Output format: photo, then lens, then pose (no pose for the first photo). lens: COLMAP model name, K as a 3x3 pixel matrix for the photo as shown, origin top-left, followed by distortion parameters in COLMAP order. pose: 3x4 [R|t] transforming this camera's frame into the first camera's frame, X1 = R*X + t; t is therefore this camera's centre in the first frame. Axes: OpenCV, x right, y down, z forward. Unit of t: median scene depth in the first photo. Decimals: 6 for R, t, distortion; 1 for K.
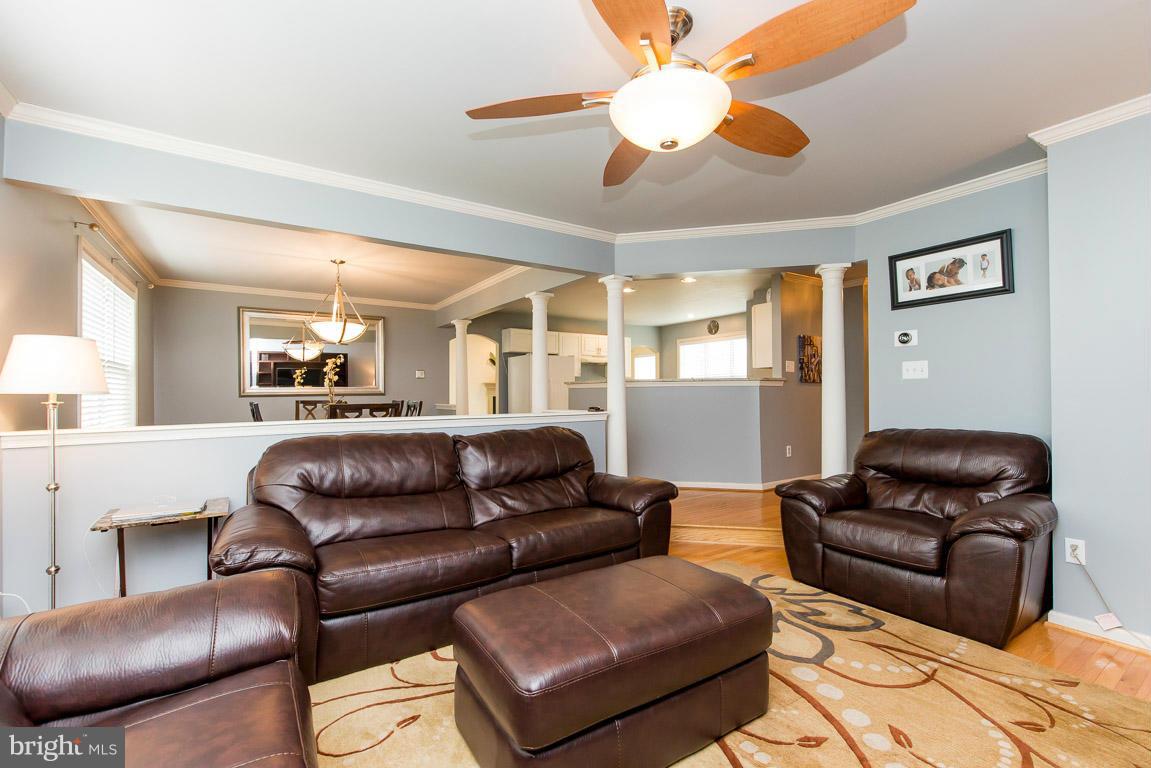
lens RADIAL K [[499.2, 0, 582.2], [0, 499.2, 388.4], [0, 0, 1]] dist [0.007626, 0.000490]
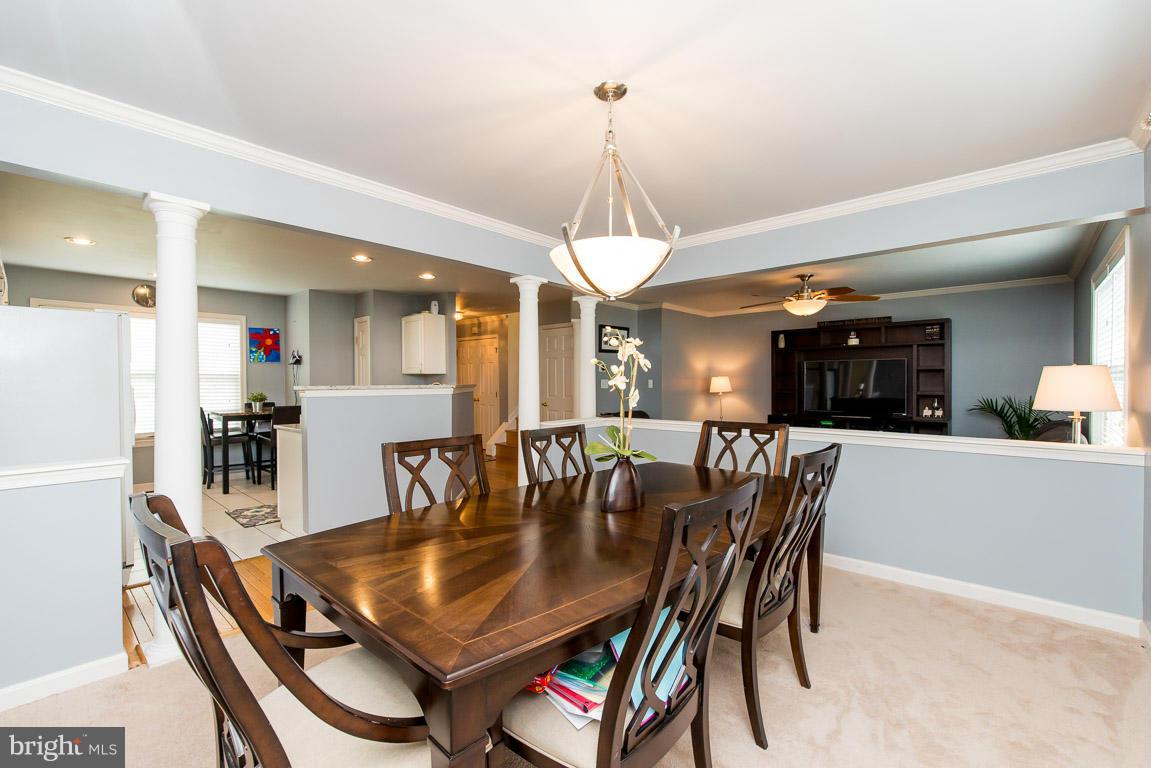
lens RADIAL K [[499.2, 0, 575.2], [0, 499.2, 381.7], [0, 0, 1]] dist [0.007626, 0.000490]
pose [[-0.224205, -0.002081, 0.974540, -1.334218], [-0.004230, 0.999990, 0.001163, -0.047232], [-0.974533, -0.003862, -0.224212, 1.617924]]
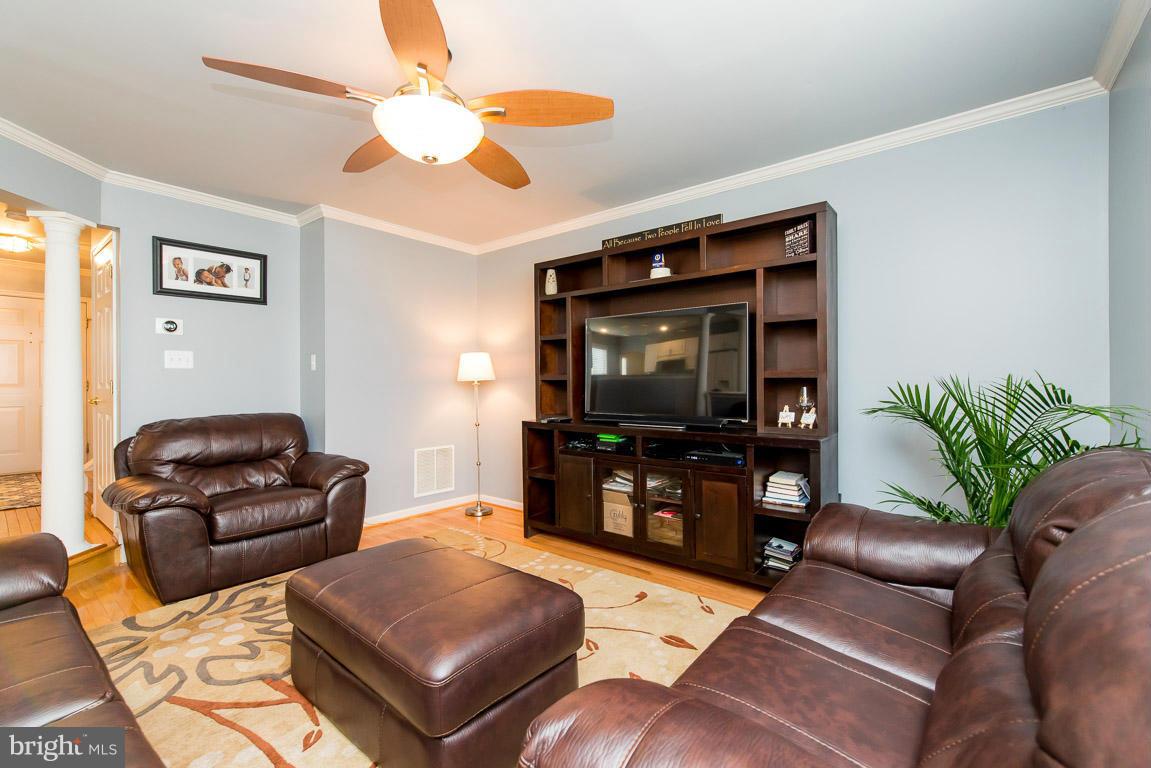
lens RADIAL K [[499.2, 0, 578.9], [0, 499.2, 383.6], [0, 0, 1]] dist [0.007626, 0.000490]
pose [[-0.293835, -0.001455, 0.955855, -0.544997], [-0.005959, 0.999982, -0.000310, 0.006831], [-0.955838, -0.005787, -0.293839, 0.545614]]
